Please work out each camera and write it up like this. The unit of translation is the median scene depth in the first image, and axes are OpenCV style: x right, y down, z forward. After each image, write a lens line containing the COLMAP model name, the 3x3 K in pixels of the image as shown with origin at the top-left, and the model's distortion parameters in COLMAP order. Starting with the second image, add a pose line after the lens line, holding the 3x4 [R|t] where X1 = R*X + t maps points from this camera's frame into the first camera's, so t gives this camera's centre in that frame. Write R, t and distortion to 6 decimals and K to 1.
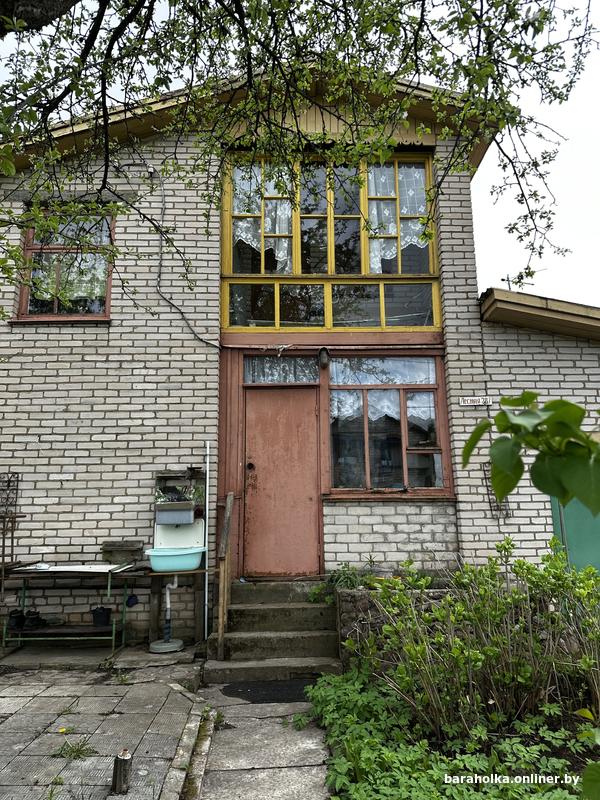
lens RADIAL K [[552.0, 0, 300.0], [0, 552.0, 400.0], [0, 0, 1]] dist [0.167129, -0.314916]
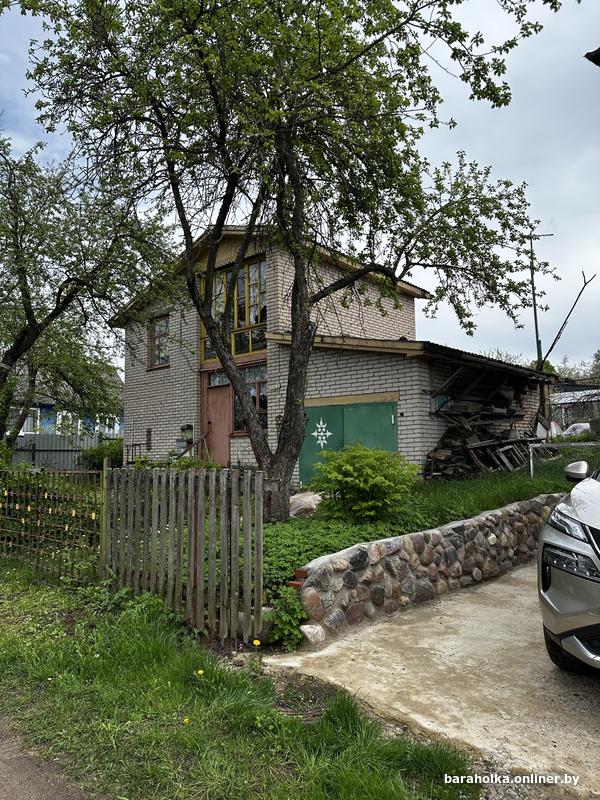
lens RADIAL K [[552.0, 0, 300.0], [0, 552.0, 400.0], [0, 0, 1]] dist [0.167129, -0.314916]
pose [[0.724163, -0.063076, -0.686738, 1.748123], [0.149569, 0.986471, 0.067114, -0.071339], [0.673214, -0.151316, 0.723800, -0.399675]]
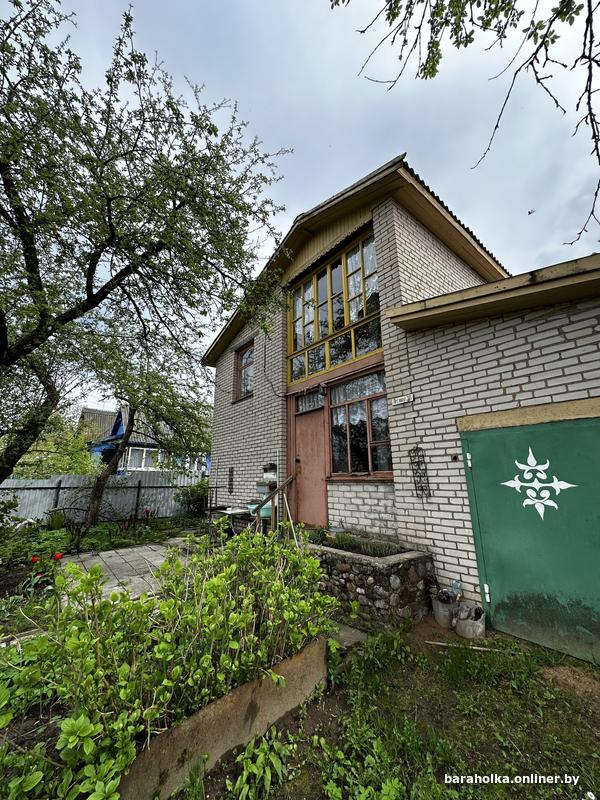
lens RADIAL K [[318.8, 0, 301.3], [0, 318.8, 399.0], [0, 0, 1]] dist [-0.003494, 0.000249]
pose [[0.608183, -0.187666, -0.771294, 0.713540], [0.168704, 0.980013, -0.105423, 0.036117], [0.775662, -0.066004, 0.627687, 0.385695]]
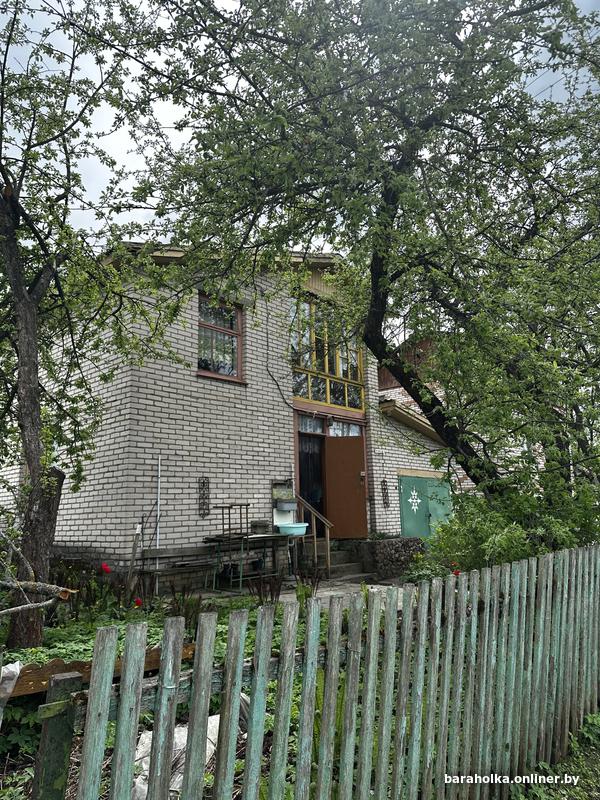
lens RADIAL K [[552.0, 0, 300.0], [0, 552.0, 400.0], [0, 0, 1]] dist [0.167129, -0.314916]
pose [[0.692573, 0.138282, 0.707969, -1.357573], [-0.137537, 0.988763, -0.058582, -0.023907], [-0.708115, -0.056800, 0.703809, -0.222163]]
